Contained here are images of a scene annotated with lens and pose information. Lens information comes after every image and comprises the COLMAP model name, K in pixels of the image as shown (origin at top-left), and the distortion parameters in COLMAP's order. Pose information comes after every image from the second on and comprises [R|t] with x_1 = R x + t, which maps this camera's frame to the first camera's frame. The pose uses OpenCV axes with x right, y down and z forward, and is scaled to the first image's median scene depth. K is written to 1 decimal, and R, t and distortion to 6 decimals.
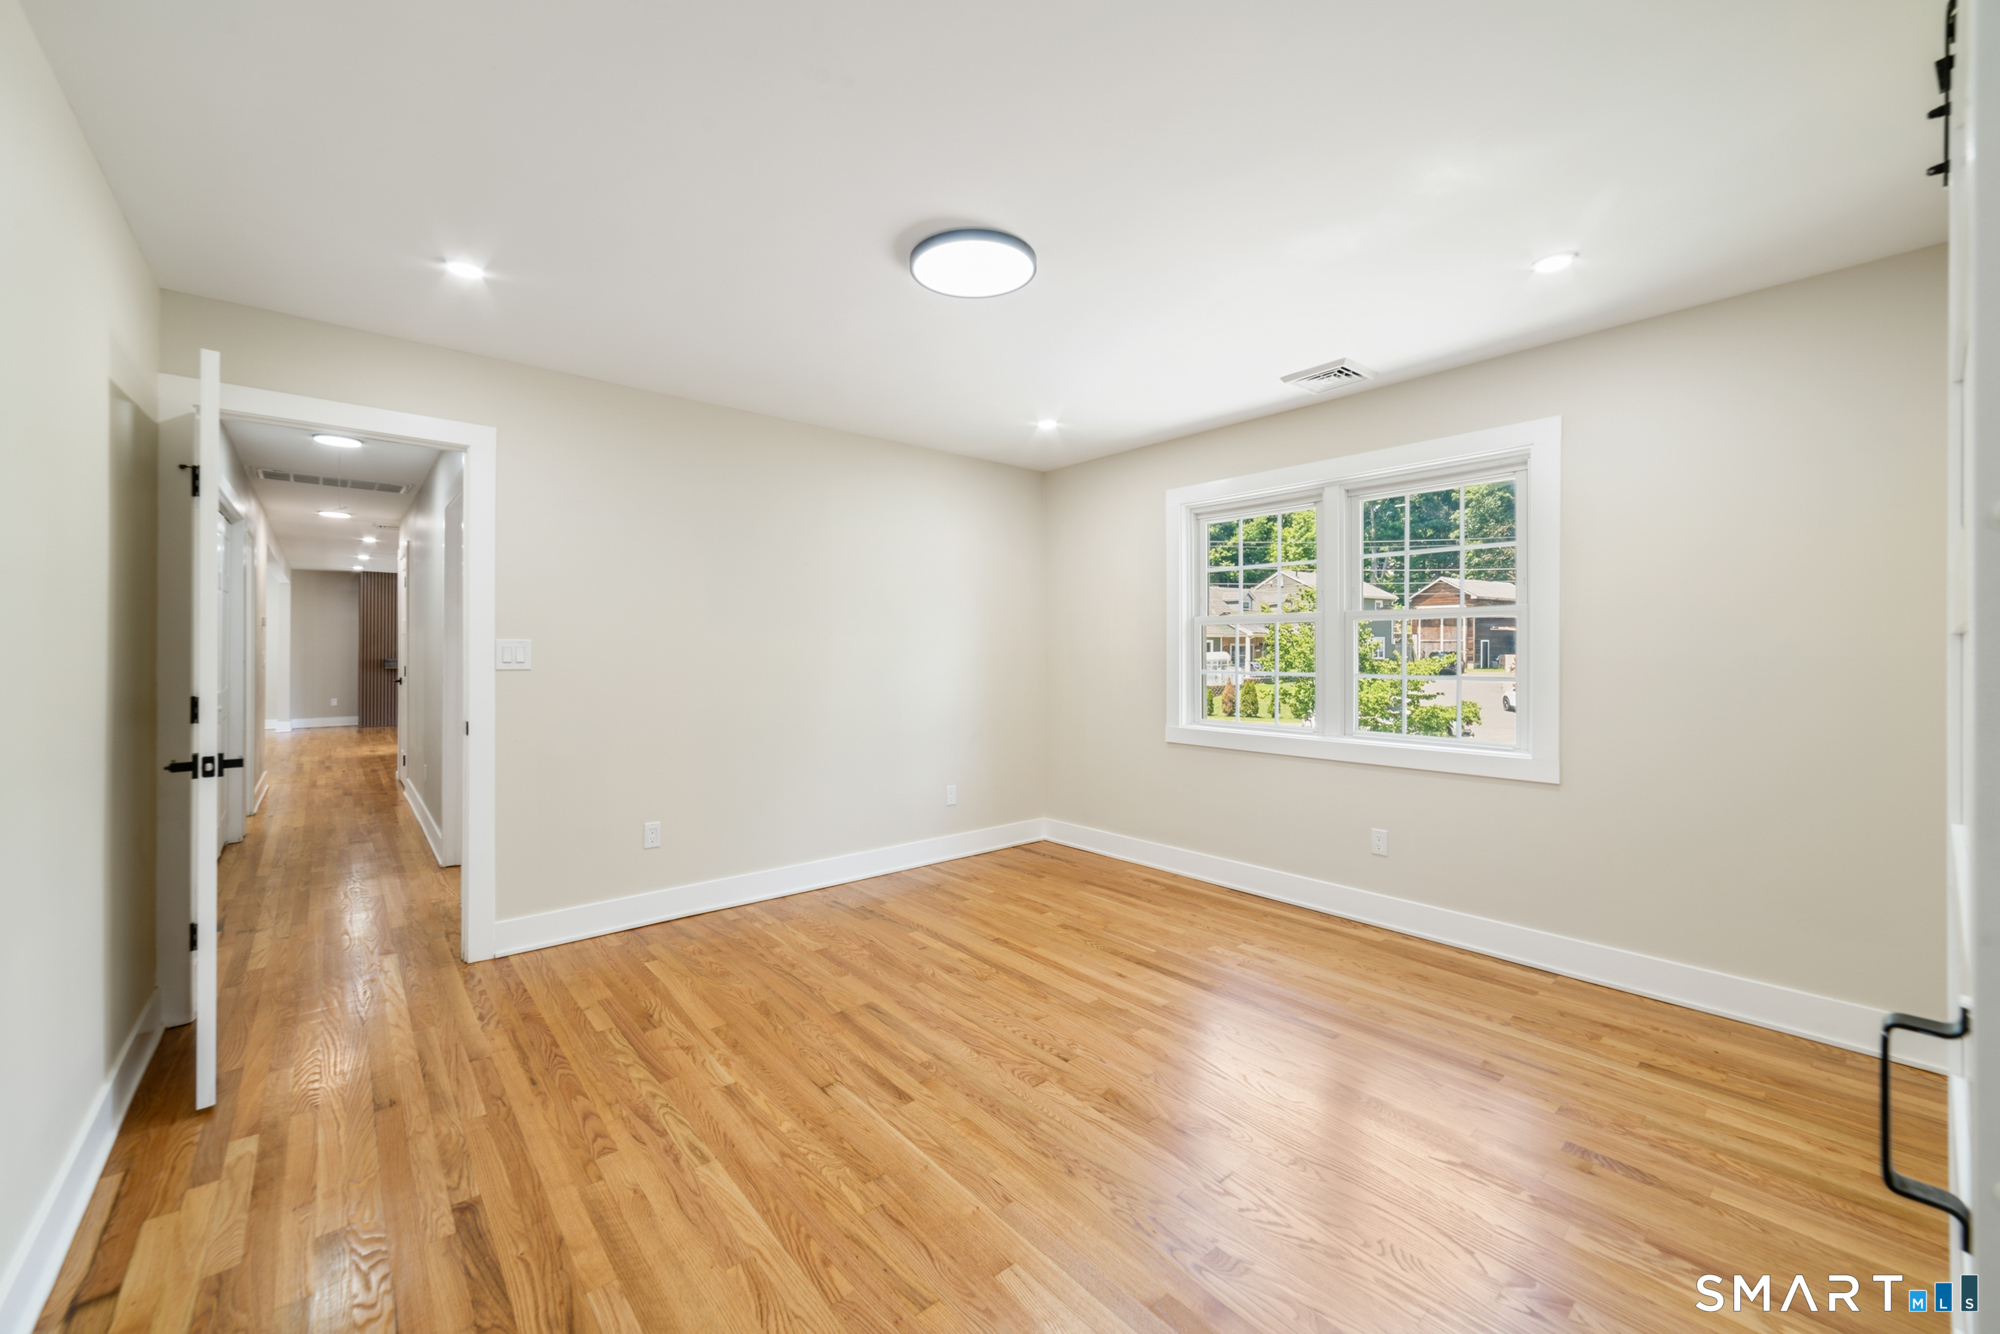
lens RADIAL K [[778.7, 0, 994.7], [0, 778.7, 650.3], [0, 0, 1]] dist [-0.003248, -0.000329]
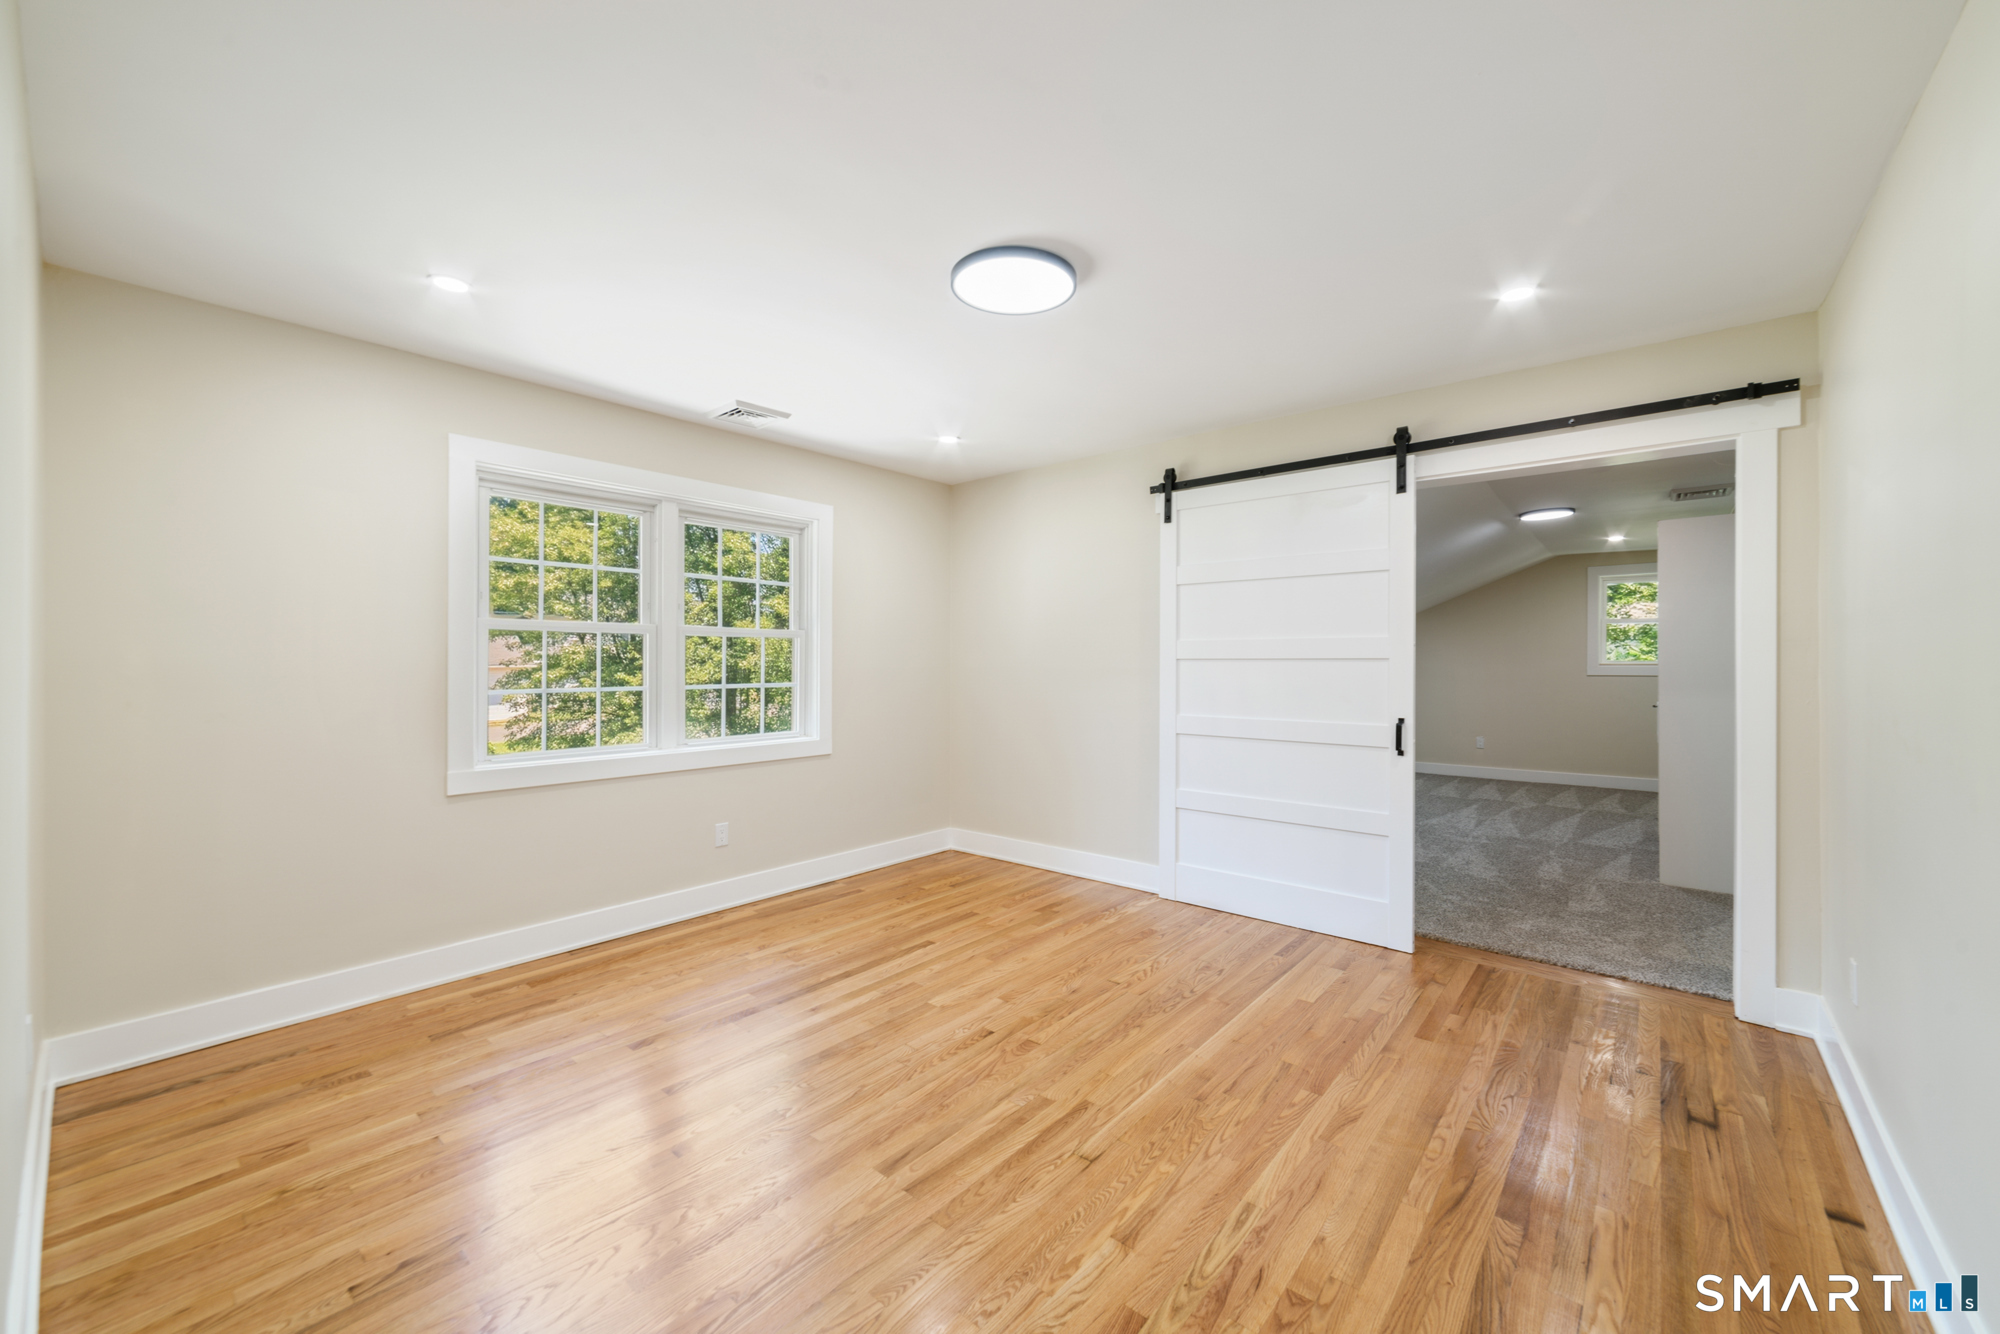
lens RADIAL K [[778.5, 0, 1000.0], [0, 778.5, 667.0], [0, 0, 1]] dist [-0.000991, 0.000040]
pose [[-0.162022, -0.005070, 0.986774, -0.970270], [-0.001311, 0.999987, 0.004922, -0.002498], [-0.986786, -0.000497, -0.162027, 1.124779]]
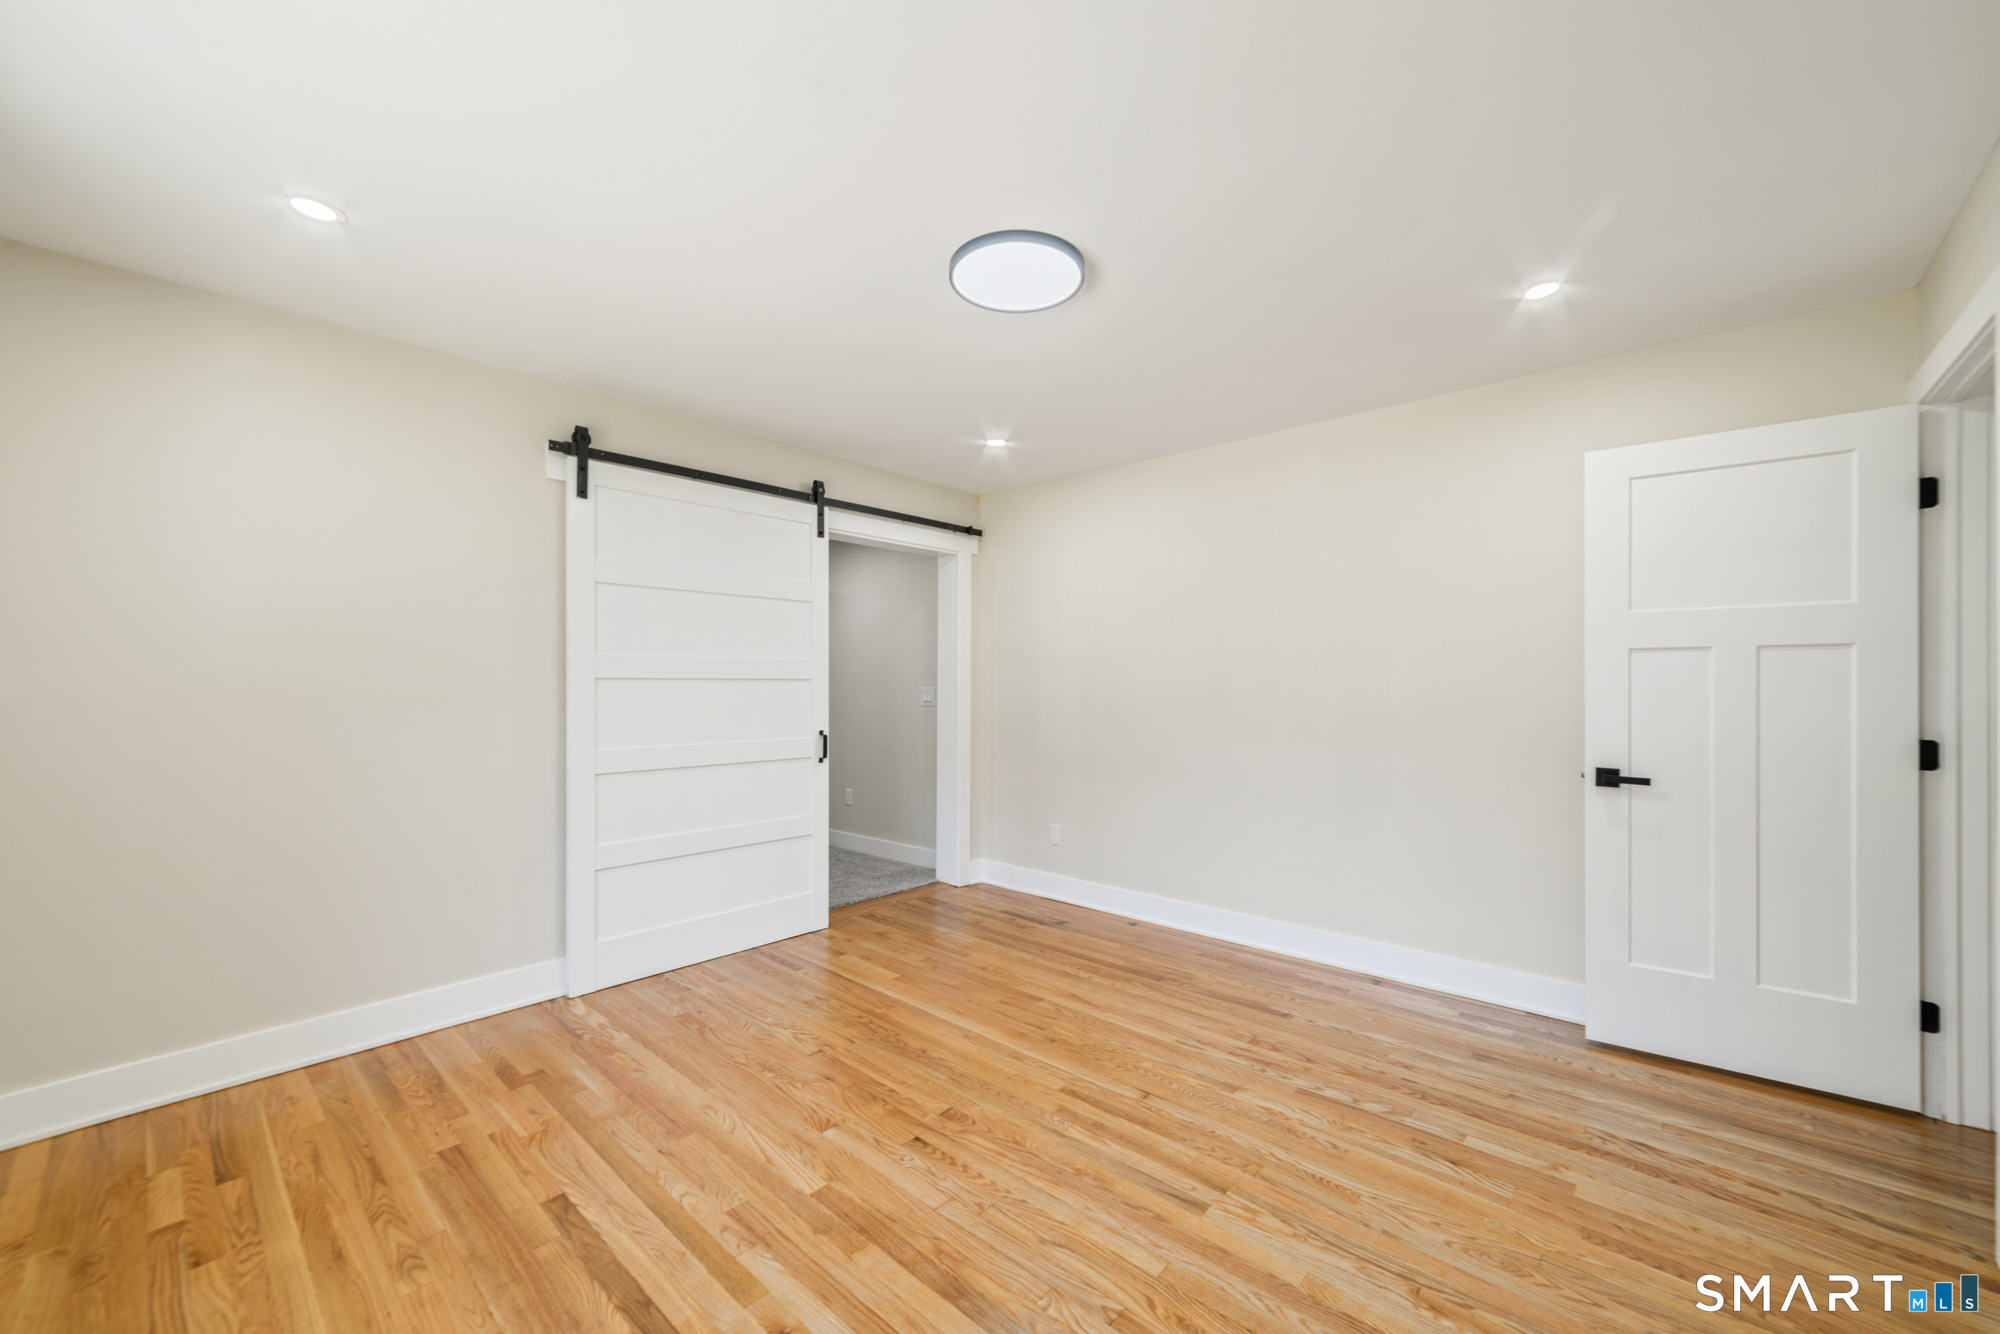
lens RADIAL K [[770.2, 0, 997.1], [0, 770.2, 687.9], [0, 0, 1]] dist [0.000049, 0.000073]
pose [[-0.991501, 0.000947, -0.130096, 0.111151], [0.000334, 0.999989, 0.004729, -0.002360], [0.130099, 0.004645, -0.991490, 1.826855]]
